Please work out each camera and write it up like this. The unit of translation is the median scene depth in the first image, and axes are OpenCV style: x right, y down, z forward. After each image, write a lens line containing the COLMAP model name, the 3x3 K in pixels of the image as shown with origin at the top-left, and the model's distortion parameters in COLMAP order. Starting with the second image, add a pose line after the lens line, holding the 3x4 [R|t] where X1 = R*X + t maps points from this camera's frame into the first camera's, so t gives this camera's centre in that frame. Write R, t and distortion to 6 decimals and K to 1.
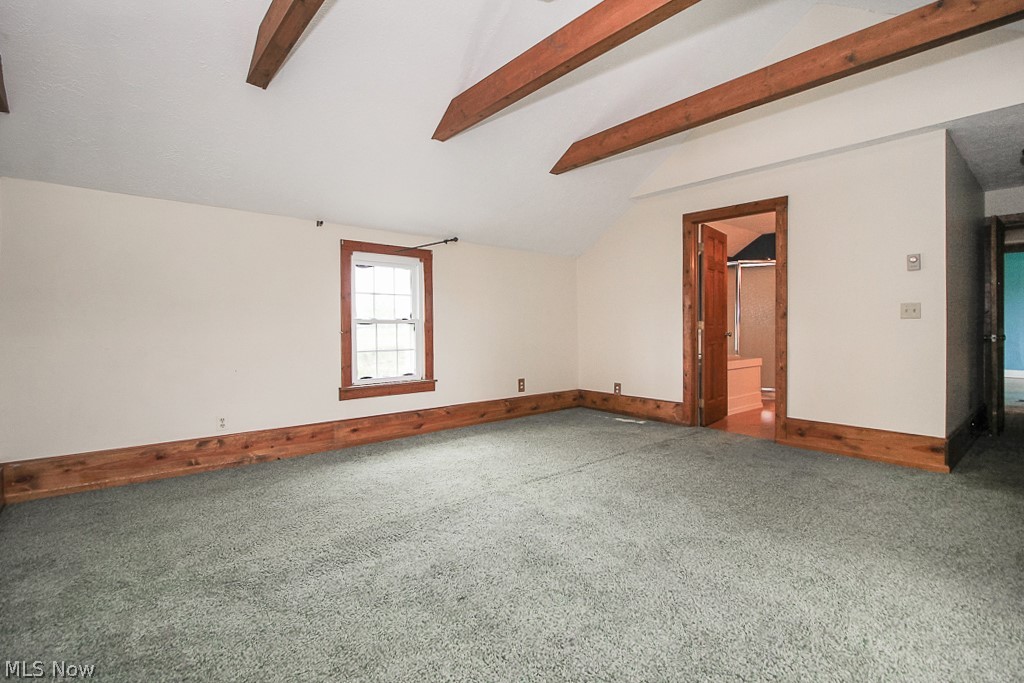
lens RADIAL K [[476.2, 0, 512.6], [0, 476.2, 335.8], [0, 0, 1]] dist [0.016303, -0.013181]
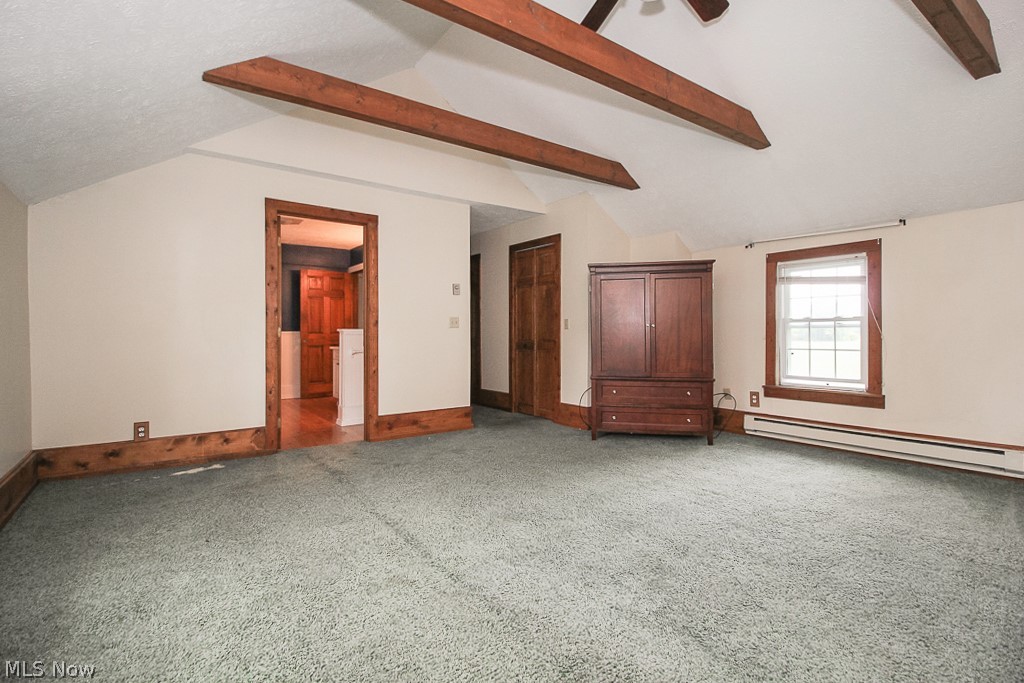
lens RADIAL K [[476.2, 0, 512.6], [0, 476.2, 335.8], [0, 0, 1]] dist [0.016303, -0.013181]
pose [[0.091380, -0.001603, 0.995815, -0.499521], [0.024130, 0.999709, -0.000605, -0.005418], [-0.995524, 0.024084, 0.091392, 0.594259]]
